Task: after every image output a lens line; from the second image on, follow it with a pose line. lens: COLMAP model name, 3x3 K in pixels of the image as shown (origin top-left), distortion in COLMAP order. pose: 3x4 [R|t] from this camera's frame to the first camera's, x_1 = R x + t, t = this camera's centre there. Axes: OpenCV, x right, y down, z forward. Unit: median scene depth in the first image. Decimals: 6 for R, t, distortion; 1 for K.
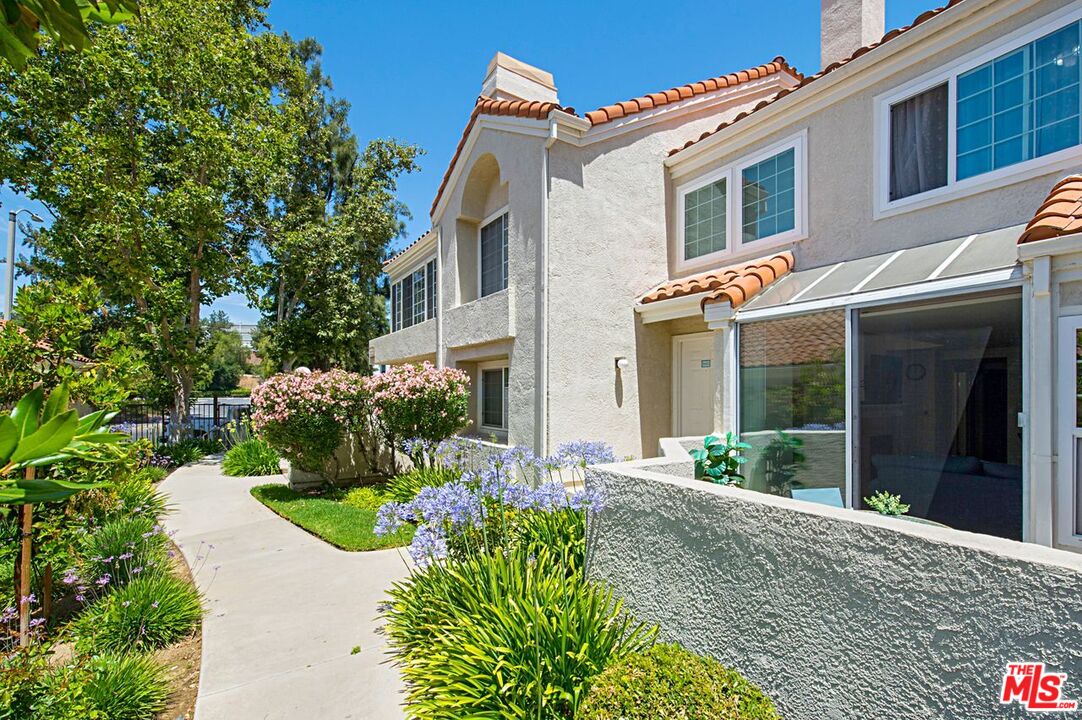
lens RADIAL K [[454.2, 0, 532.9], [0, 454.2, 394.7], [0, 0, 1]] dist [-0.011379, -0.001454]
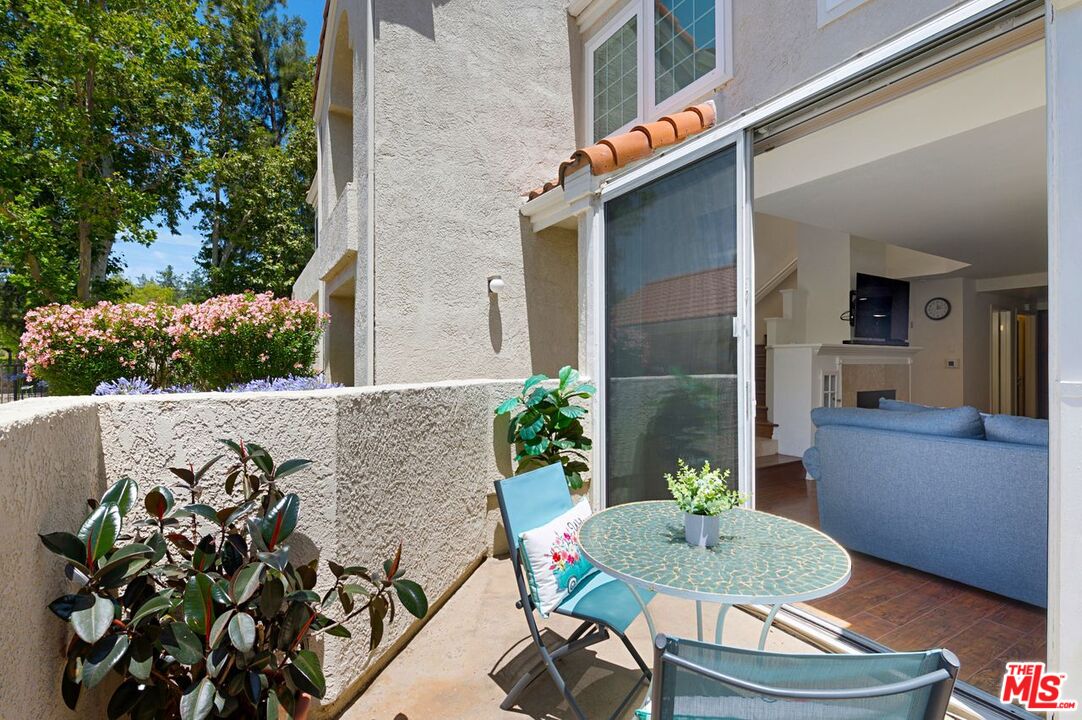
lens RADIAL K [[492.3, 0, 545.9], [0, 492.3, 362.6], [0, 0, 1]] dist [-0.008615, -0.002543]
pose [[0.999635, 0.003708, -0.026768, 0.286324], [-0.003834, 0.999982, -0.004669, 0.053717], [0.026751, 0.004770, 0.999631, 0.228527]]
